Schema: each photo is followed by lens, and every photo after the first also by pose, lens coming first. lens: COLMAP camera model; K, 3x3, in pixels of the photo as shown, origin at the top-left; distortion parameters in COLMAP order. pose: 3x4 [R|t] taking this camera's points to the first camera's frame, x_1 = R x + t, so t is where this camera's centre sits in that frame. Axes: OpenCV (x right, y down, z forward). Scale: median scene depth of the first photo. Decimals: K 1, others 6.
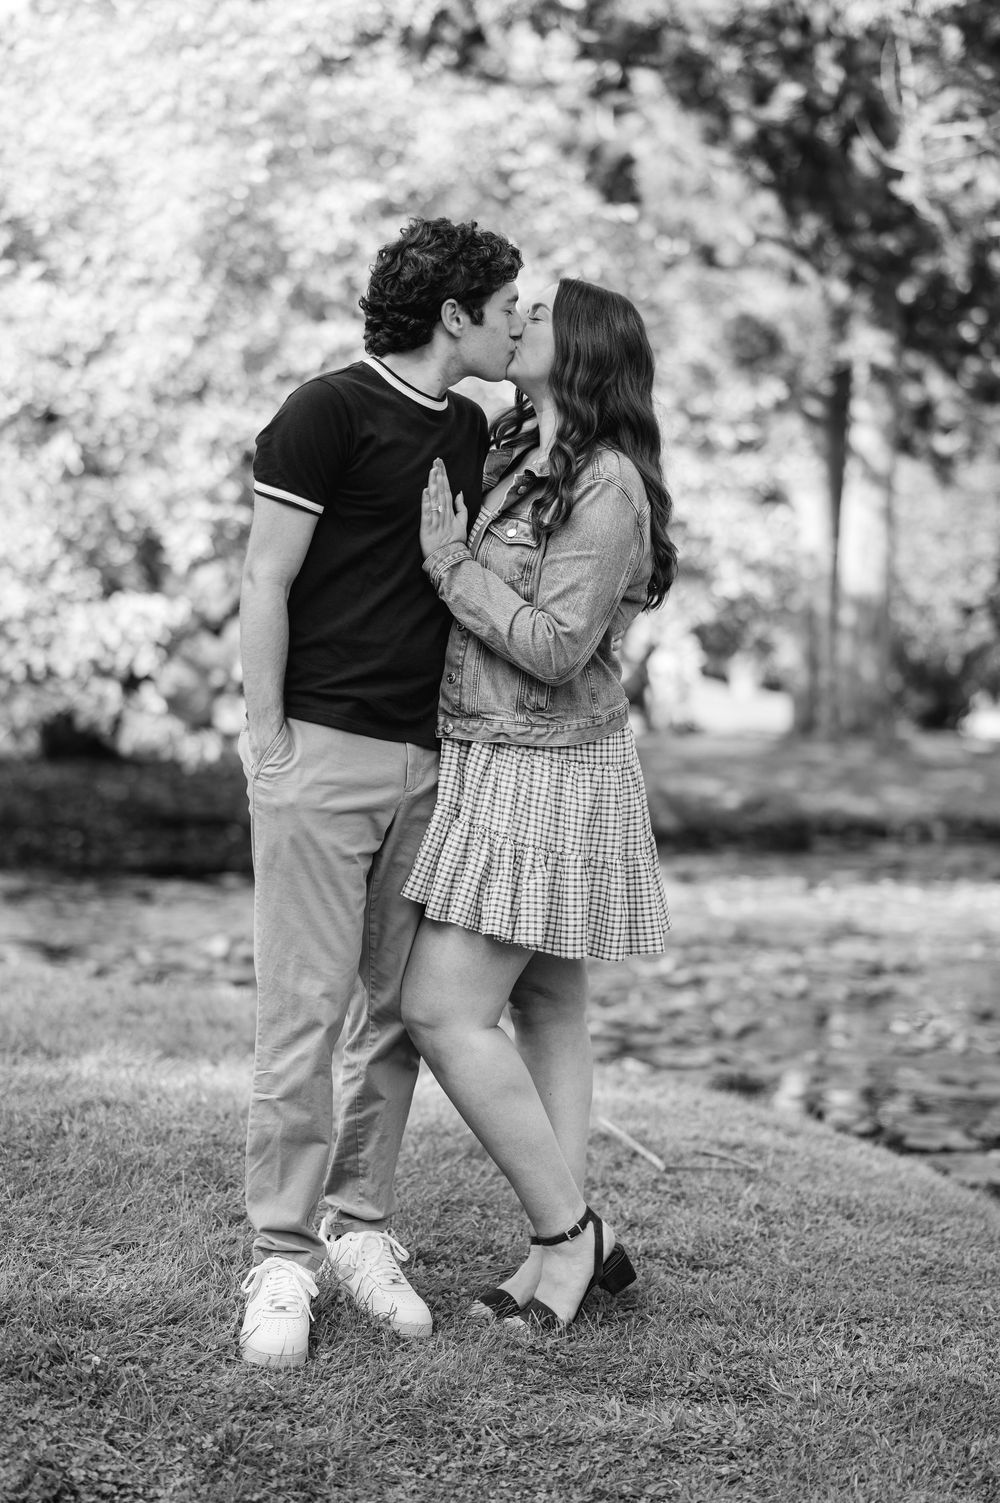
lens RADIAL K [[3225.0, 0, 500.0], [0, 3225.0, 751.5], [0, 0, 1]] dist [-0.001077, -0.078495]
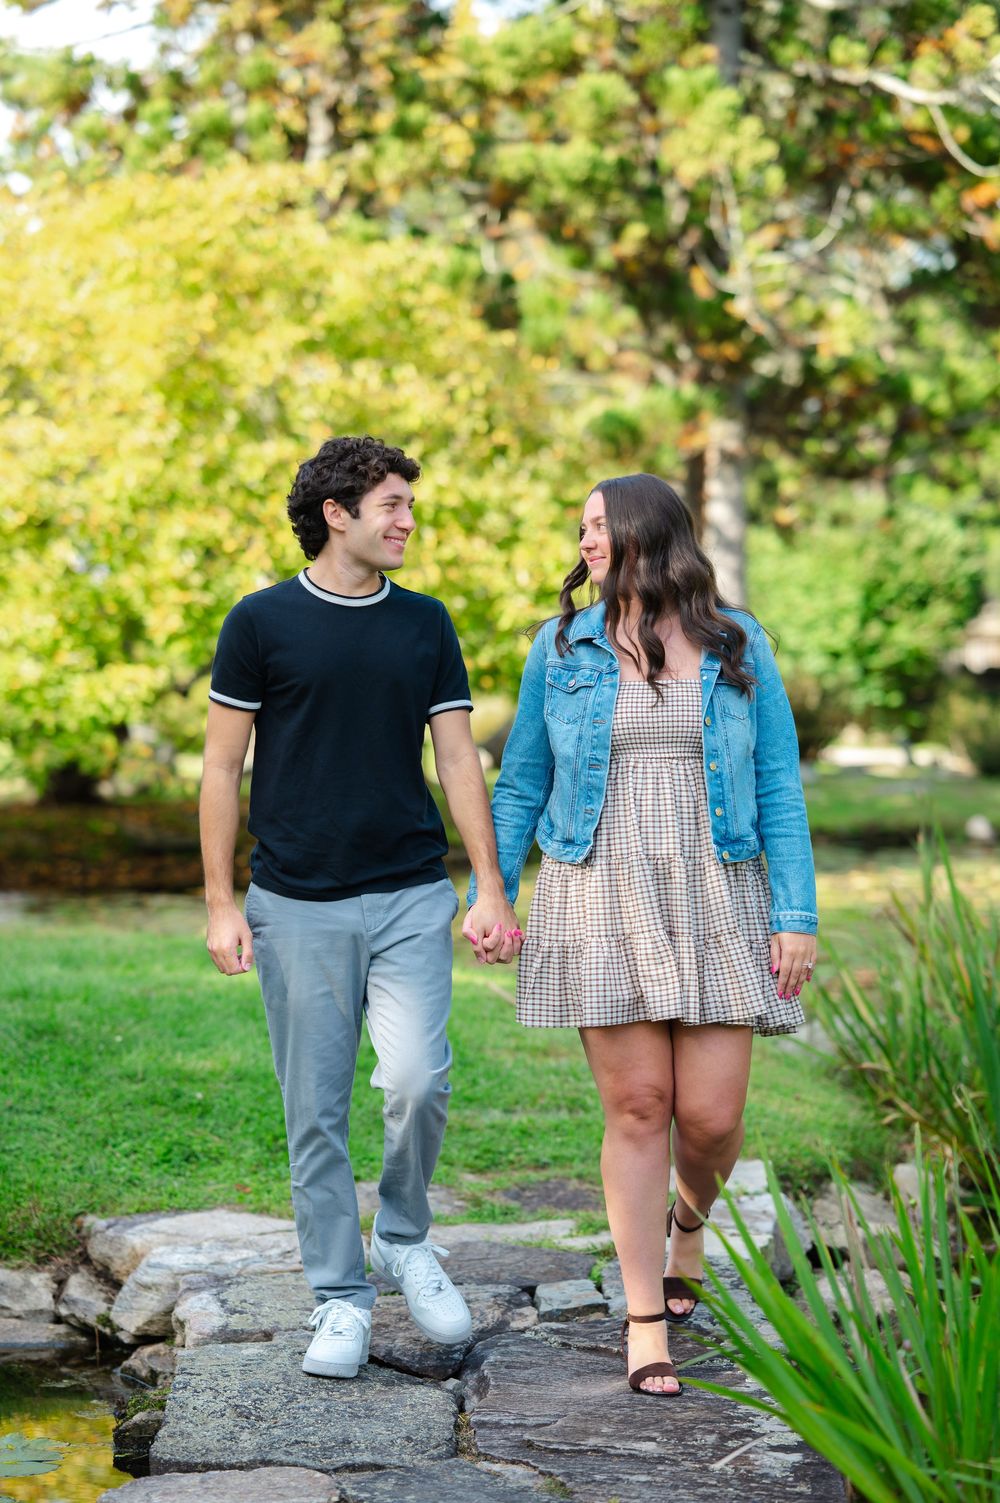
lens RADIAL K [[3225.0, 0, 500.0], [0, 3225.0, 751.5], [0, 0, 1]] dist [-0.001077, -0.078495]
pose [[0.999004, -0.036857, 0.025143, 0.000248], [0.037325, 0.999133, -0.018420, 0.011189], [-0.024442, 0.019340, 0.999514, -0.212047]]
